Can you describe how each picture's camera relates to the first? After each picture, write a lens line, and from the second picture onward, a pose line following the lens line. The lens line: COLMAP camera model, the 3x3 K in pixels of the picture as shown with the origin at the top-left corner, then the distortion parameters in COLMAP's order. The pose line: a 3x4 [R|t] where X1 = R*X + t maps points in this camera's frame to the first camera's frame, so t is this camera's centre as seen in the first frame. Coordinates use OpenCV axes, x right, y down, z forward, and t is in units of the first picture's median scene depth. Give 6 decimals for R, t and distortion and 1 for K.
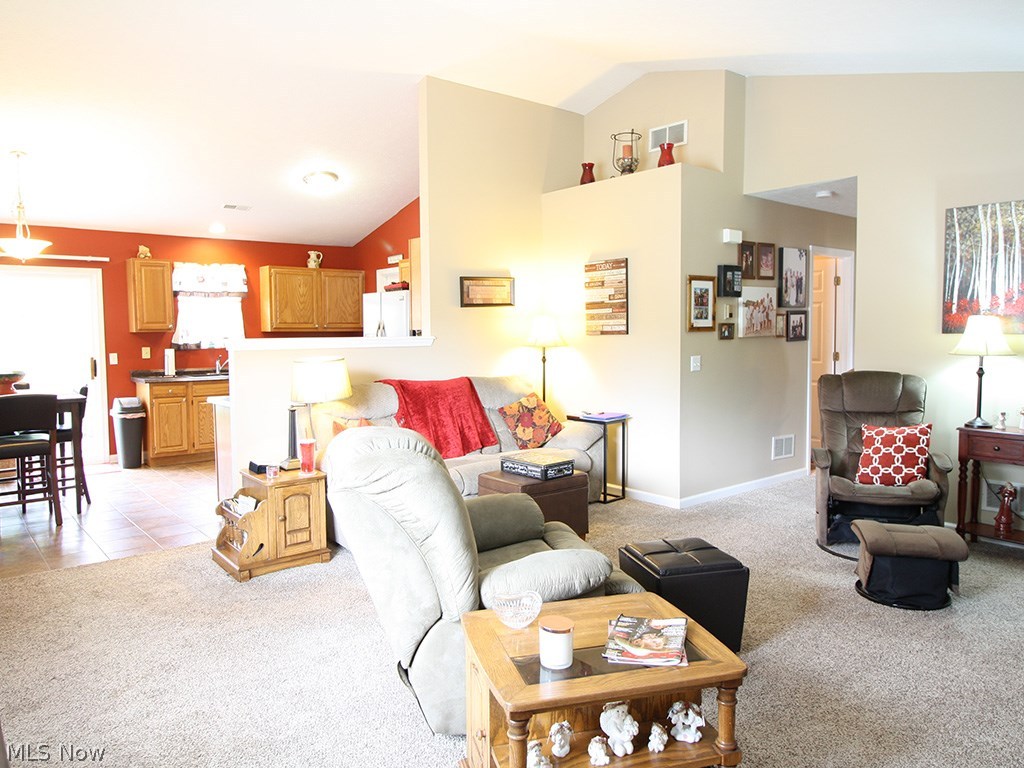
lens RADIAL K [[714.8, 0, 512.9], [0, 714.8, 375.2], [0, 0, 1]] dist [0.003422, -0.006691]
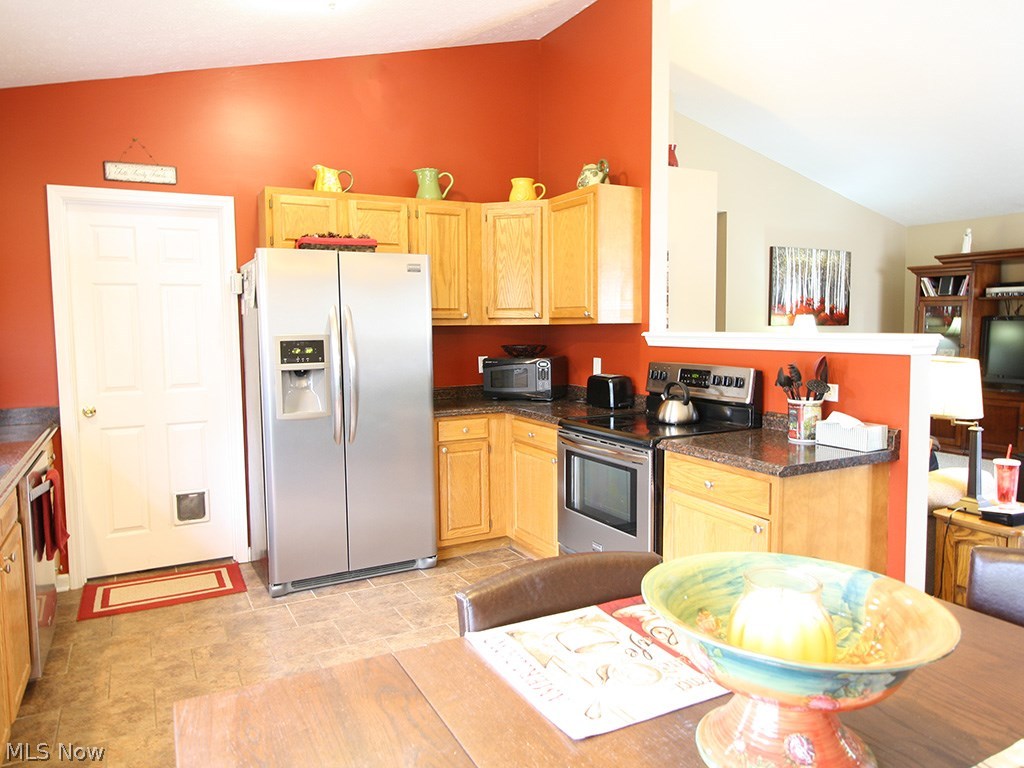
lens RADIAL K [[714.8, 0, 512.9], [0, 714.8, 375.2], [0, 0, 1]] dist [0.003422, -0.006691]
pose [[0.194917, -0.065596, 0.978624, -0.651303], [0.071782, 0.996039, 0.052466, -0.045761], [-0.978189, 0.060021, 0.198854, 0.777544]]
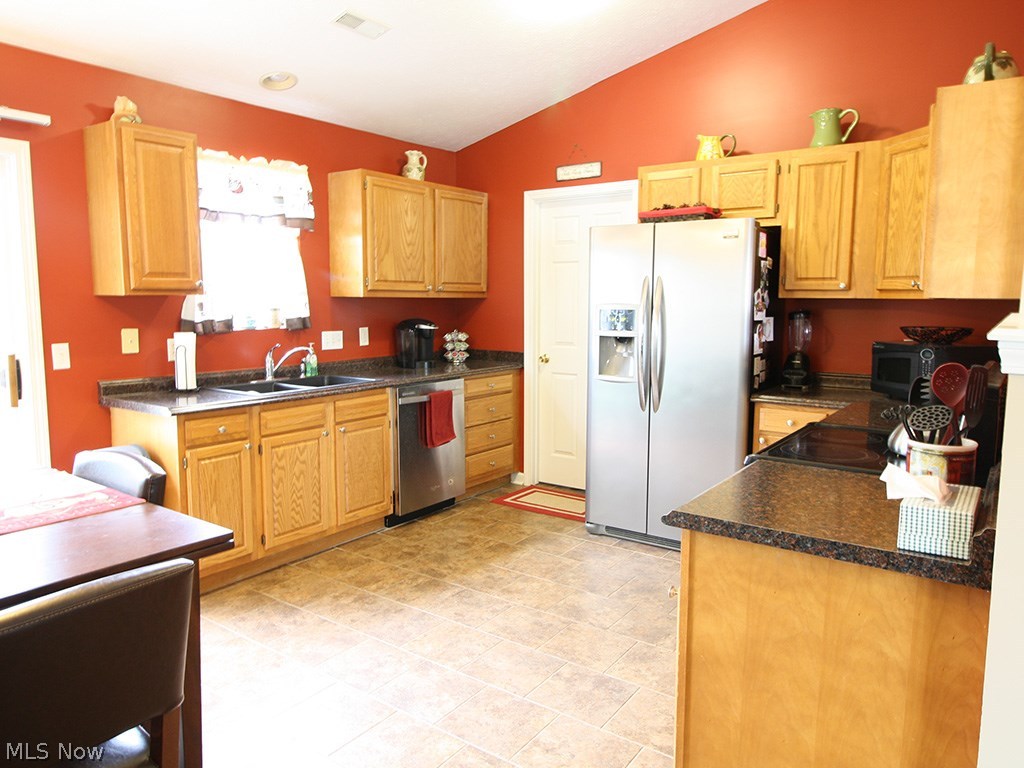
lens RADIAL K [[714.8, 0, 512.9], [0, 714.8, 375.2], [0, 0, 1]] dist [0.003422, -0.006691]
pose [[0.967192, -0.017610, 0.253434, -0.410567], [0.006120, 0.998920, 0.046052, -0.030435], [-0.253971, -0.042990, 0.966256, 0.519992]]
